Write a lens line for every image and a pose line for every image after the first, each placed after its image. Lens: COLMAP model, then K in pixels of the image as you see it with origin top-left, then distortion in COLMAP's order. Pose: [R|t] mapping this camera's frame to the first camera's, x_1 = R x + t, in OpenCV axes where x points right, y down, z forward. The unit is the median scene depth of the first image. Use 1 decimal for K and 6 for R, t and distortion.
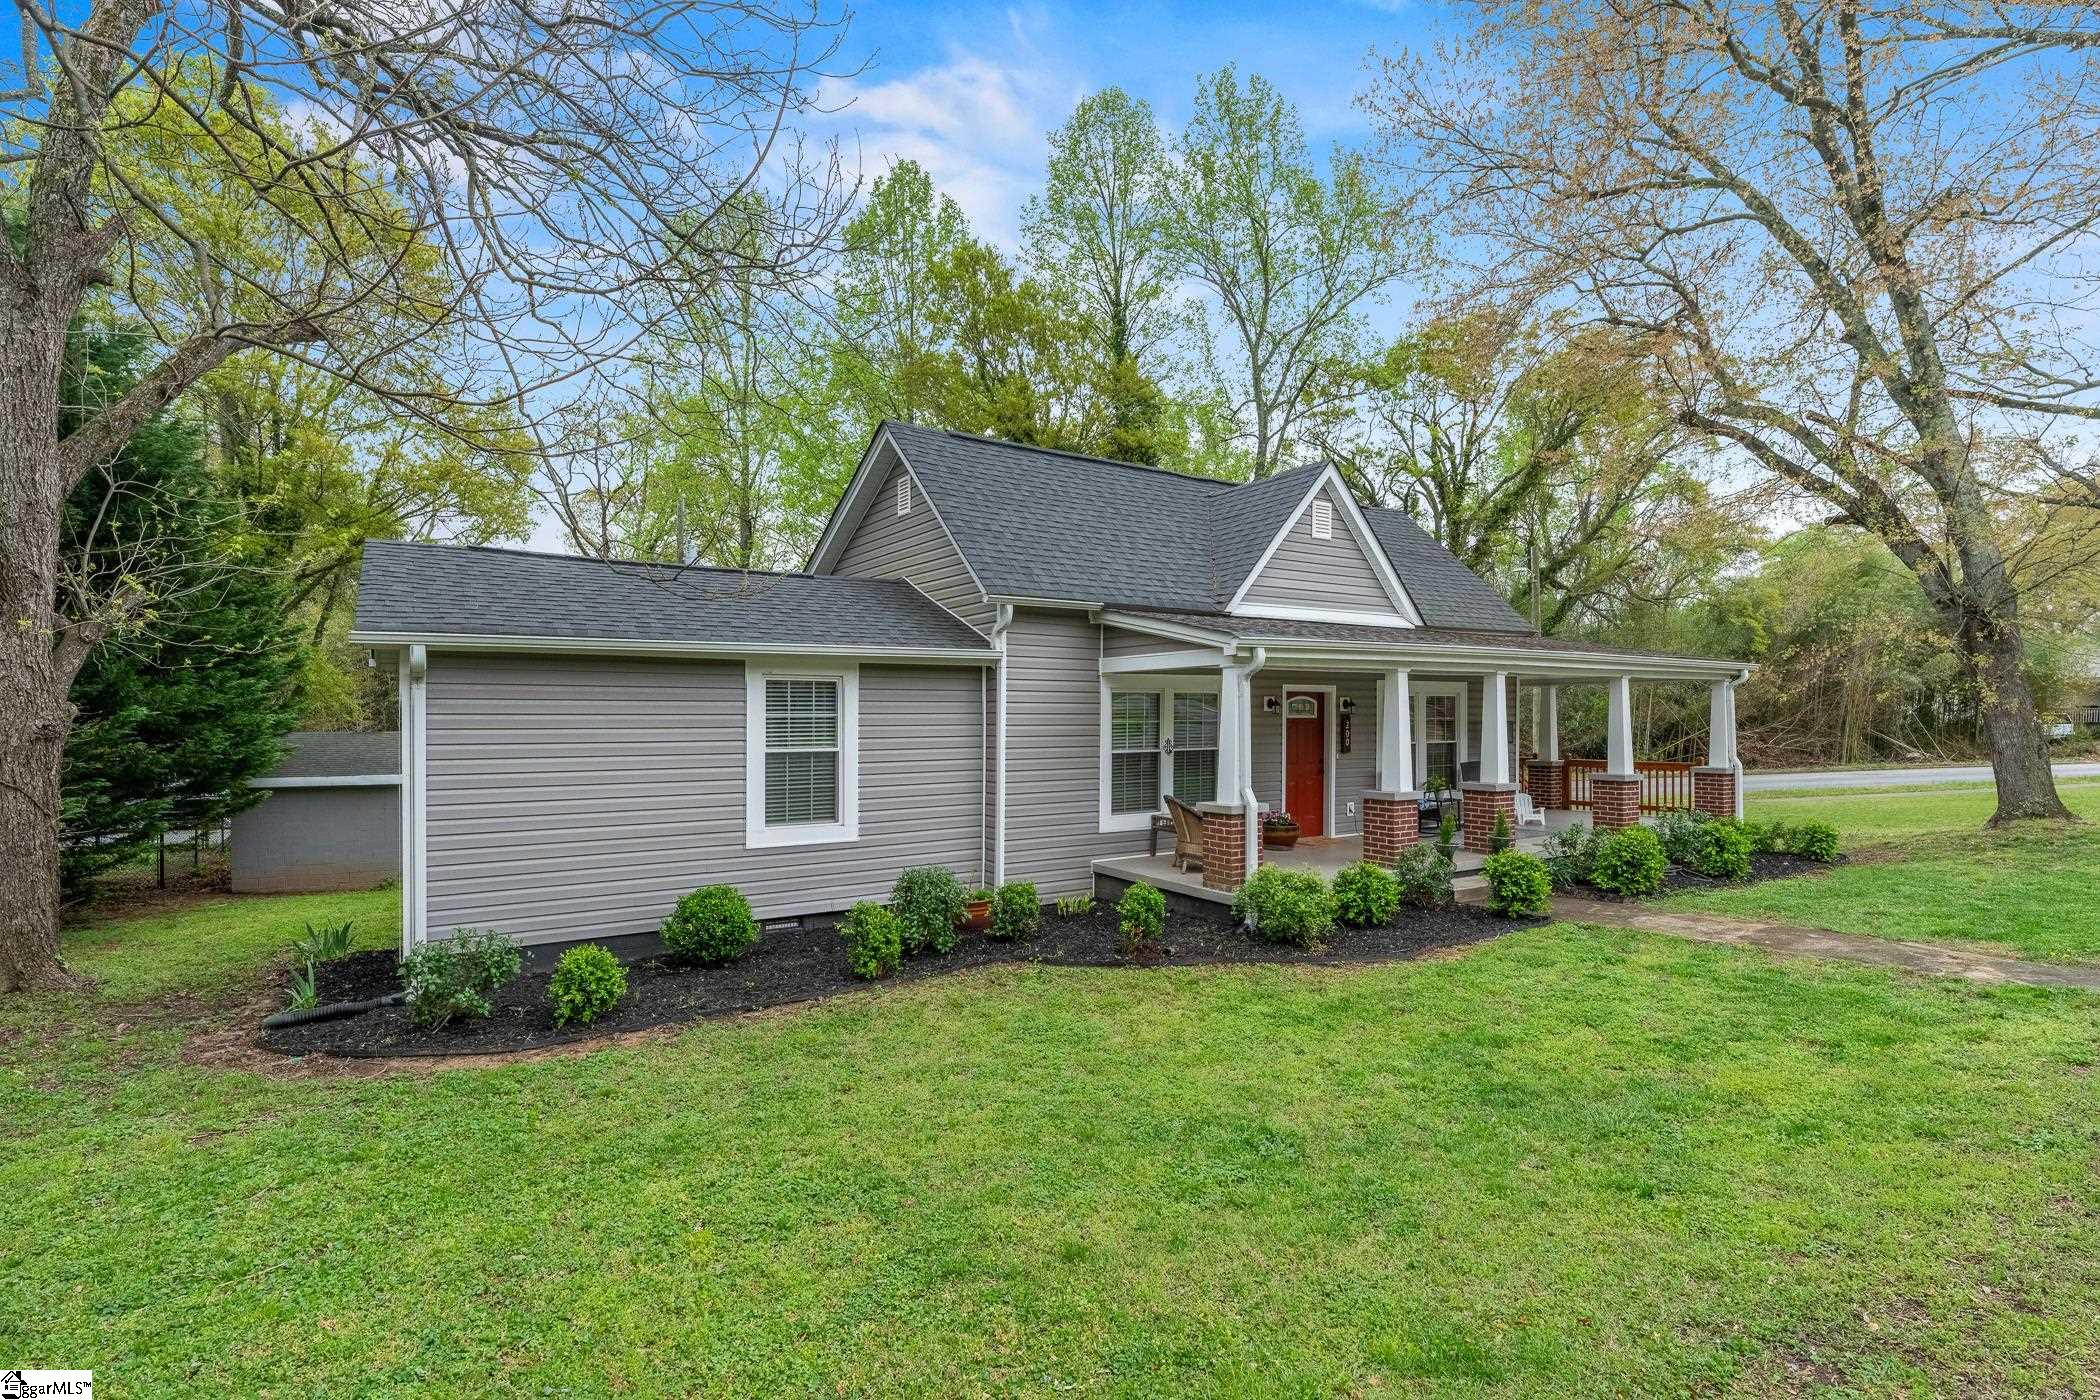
lens RADIAL K [[967.6, 0, 1056.1], [0, 967.6, 707.3], [0, 0, 1]] dist [-0.001862, 0.000254]
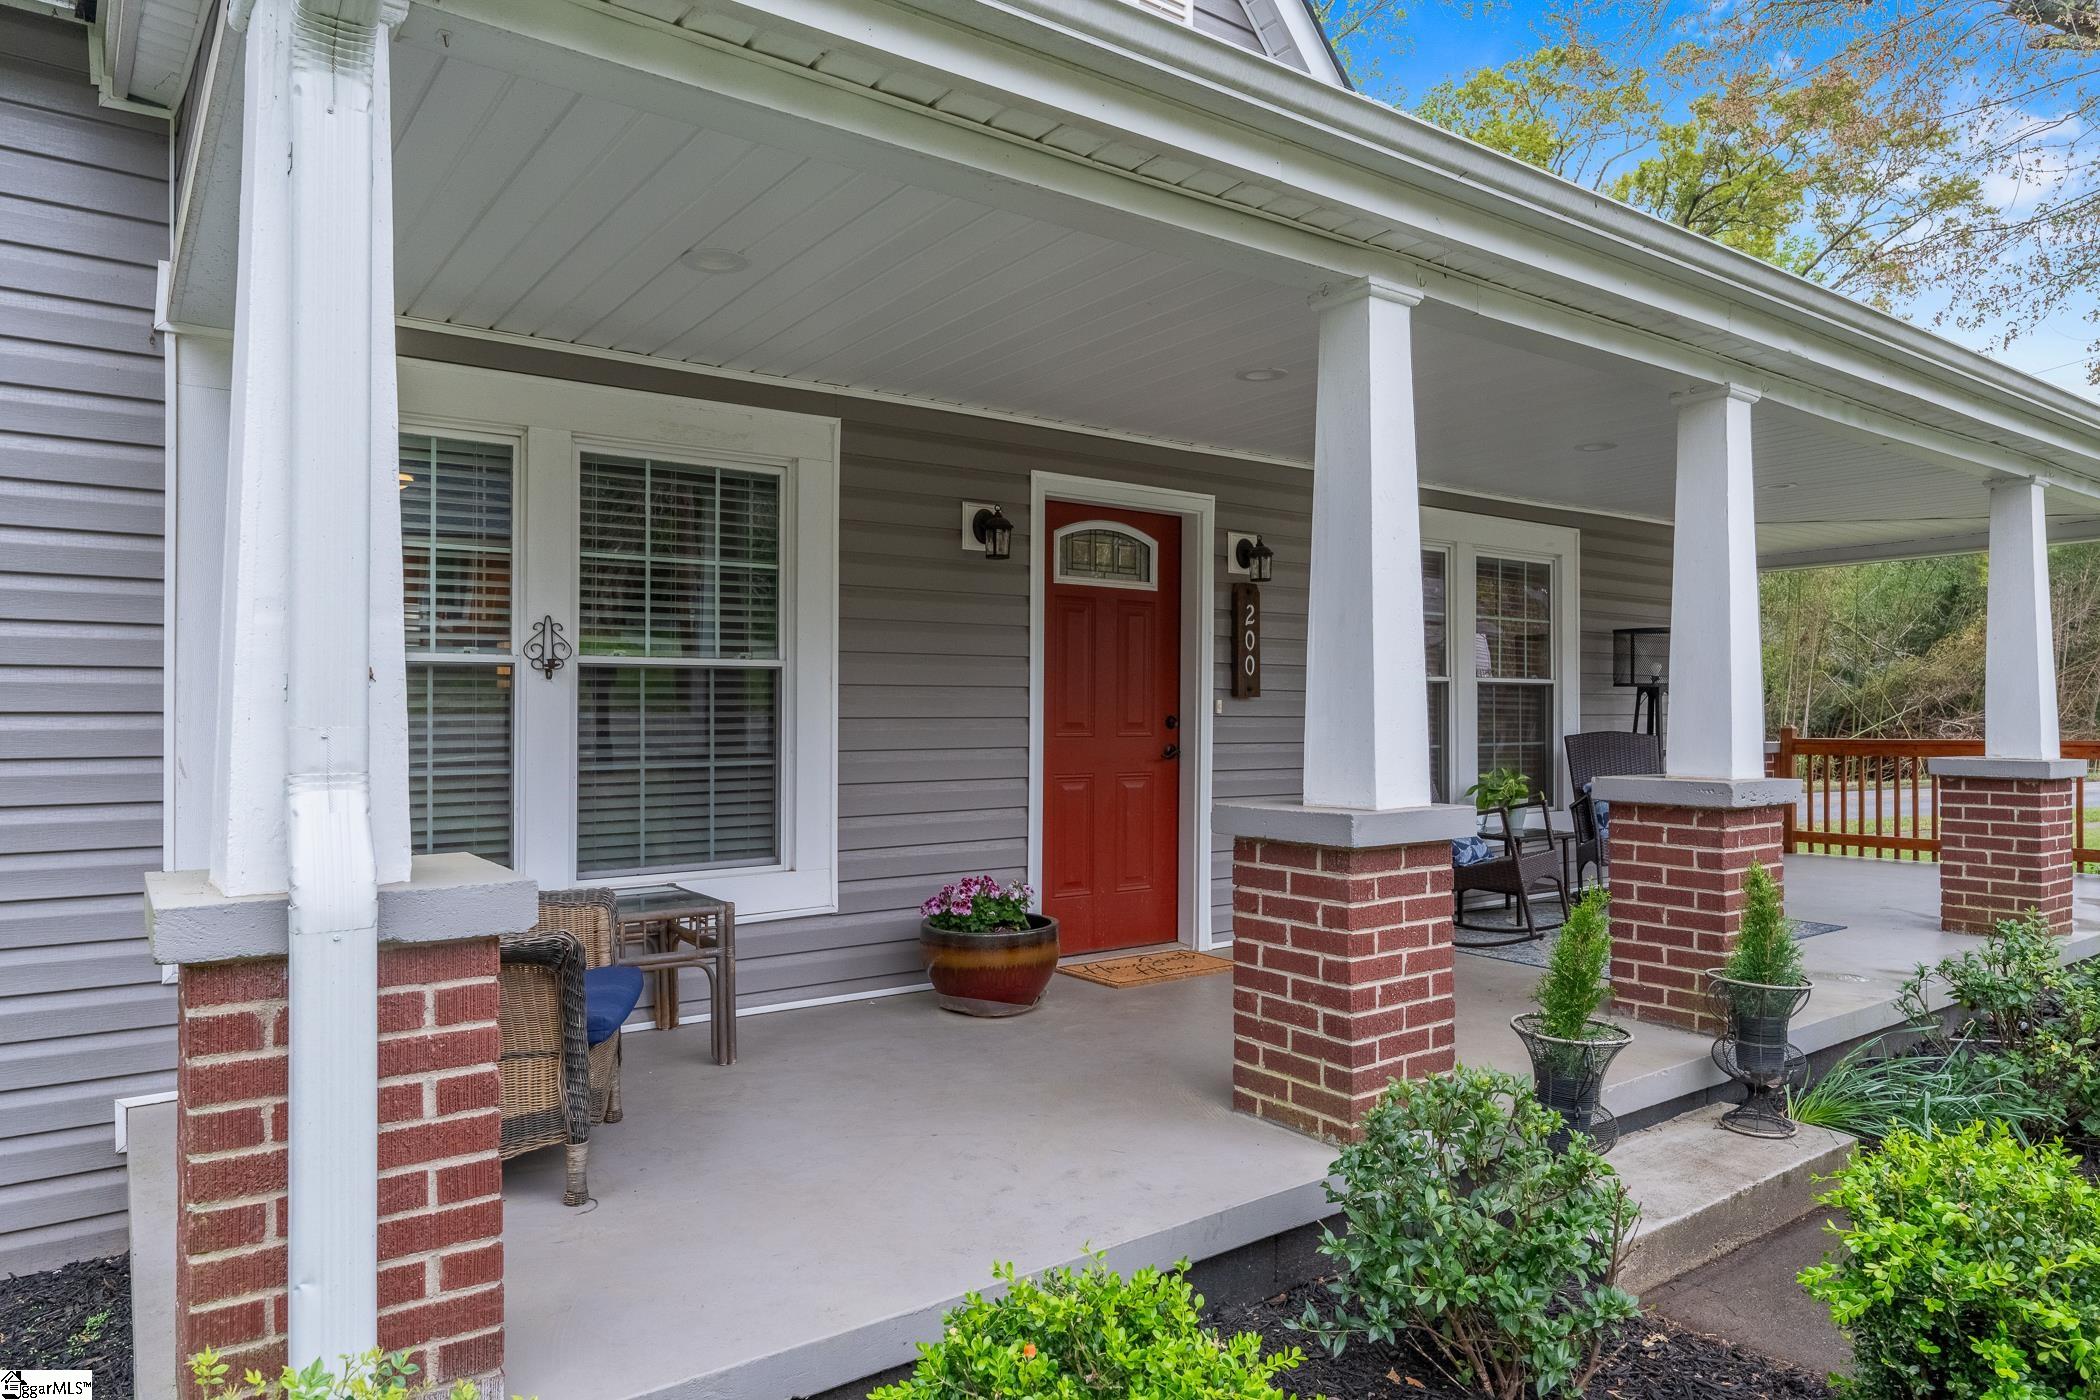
lens RADIAL K [[1294.2, 0, 1048.8], [0, 1294.2, 692.9], [0, 0, 1]] dist [-0.024634, 0.000124]
pose [[0.998731, 0.003633, 0.050241, 0.211568], [-0.003233, 0.999962, -0.008048, 0.050155], [-0.050268, 0.007875, 0.998705, 0.560669]]
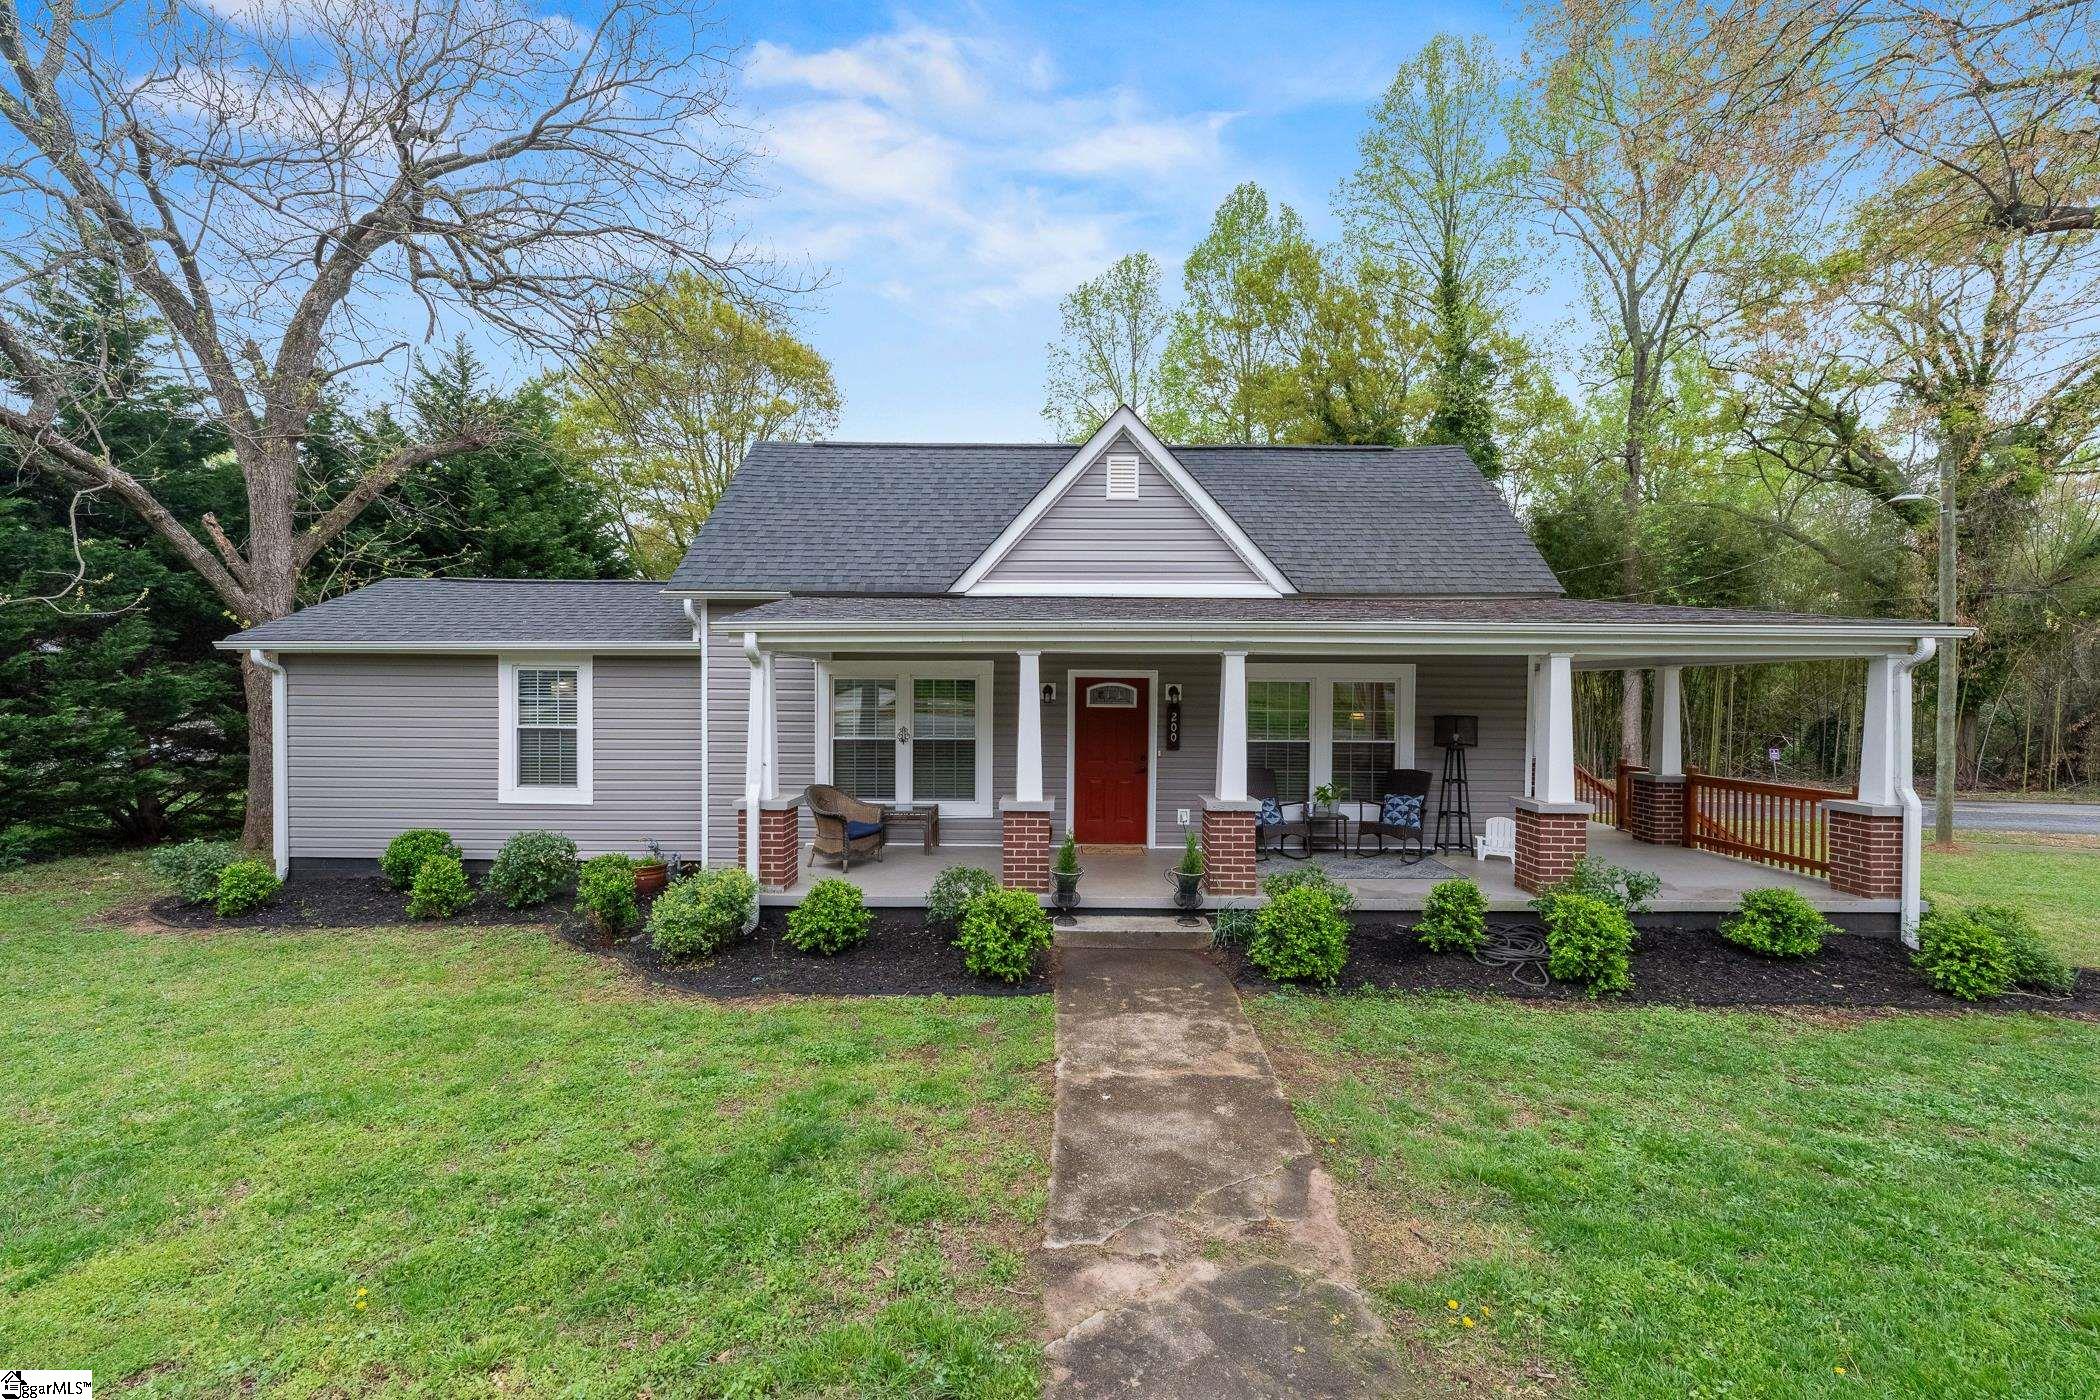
lens RADIAL K [[839.9, 0, 1057.6], [0, 839.9, 687.5], [0, 0, 1]] dist [-0.001477, -0.000246]
pose [[0.829996, 0.005132, -0.557746, 0.632919], [-0.005851, 0.999983, 0.000494, -0.007524], [0.557739, 0.002853, 0.830011, 0.345005]]
